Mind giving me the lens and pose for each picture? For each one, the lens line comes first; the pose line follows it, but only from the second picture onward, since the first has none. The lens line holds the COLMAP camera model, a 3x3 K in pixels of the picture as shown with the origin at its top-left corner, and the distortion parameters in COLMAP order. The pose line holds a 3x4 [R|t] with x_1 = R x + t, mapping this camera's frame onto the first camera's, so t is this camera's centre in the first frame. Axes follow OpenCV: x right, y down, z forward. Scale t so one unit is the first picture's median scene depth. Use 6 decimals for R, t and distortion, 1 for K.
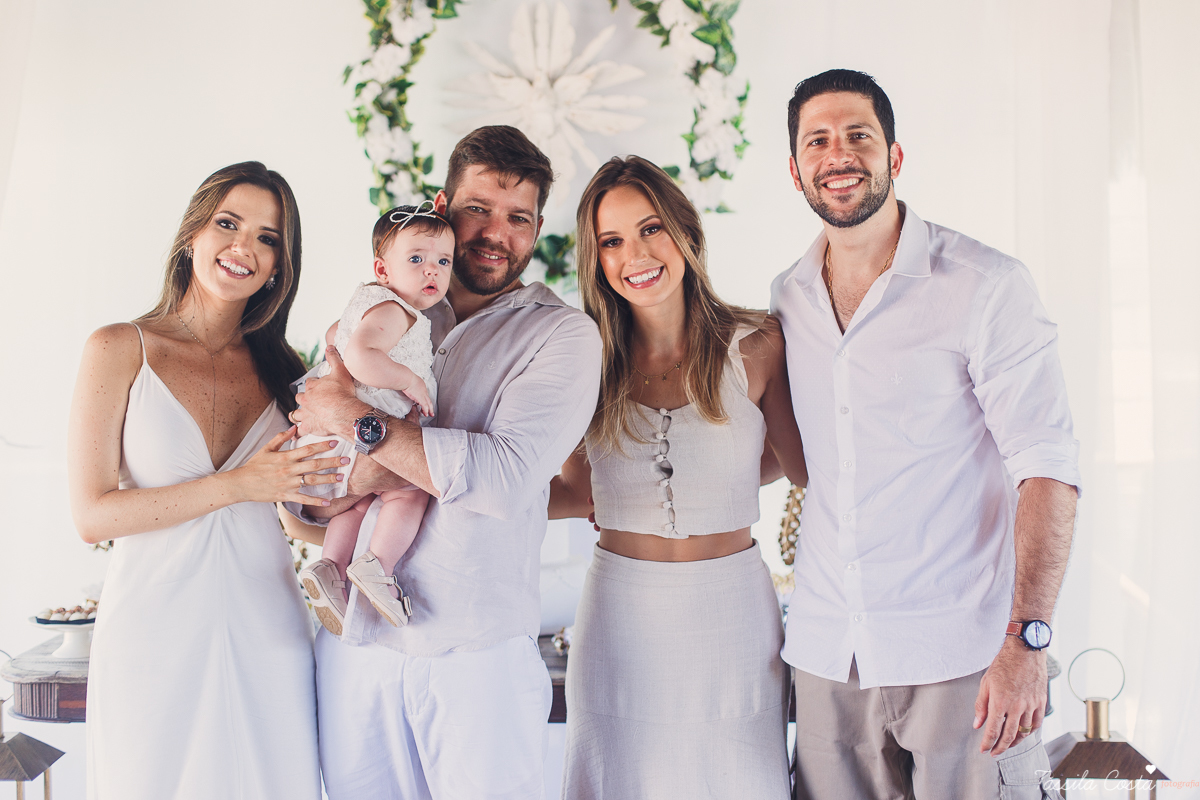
lens RADIAL K [[1746.0, 0, 569.5], [0, 1746.0, 403.2], [0, 0, 1]] dist [-0.031448, 0.000000]
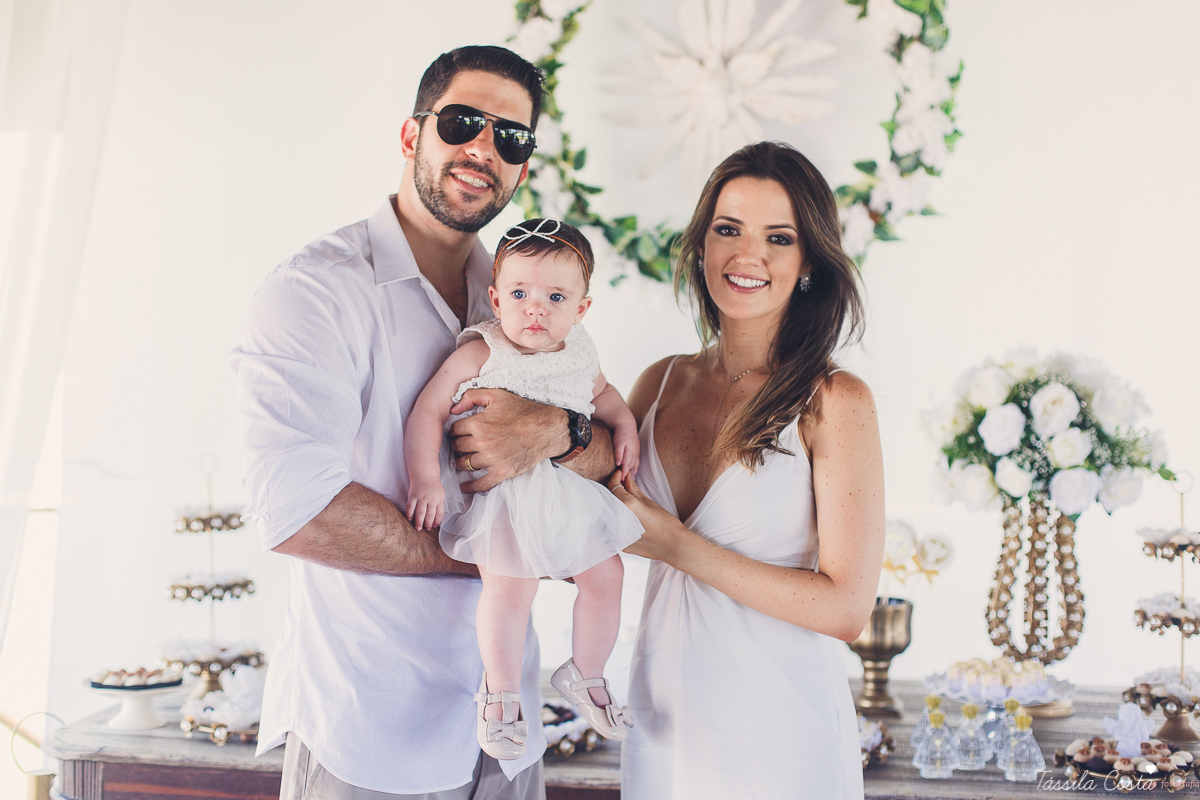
lens RADIAL K [[1746.0, 0, 572.4], [0, 1746.0, 398.8], [0, 0, 1]] dist [-0.031448, 0.000000]
pose [[0.989856, 0.017691, -0.140968, 0.038489], [-0.019968, 0.999692, -0.014755, -0.006050], [0.140663, 0.017420, 0.989904, 0.153067]]
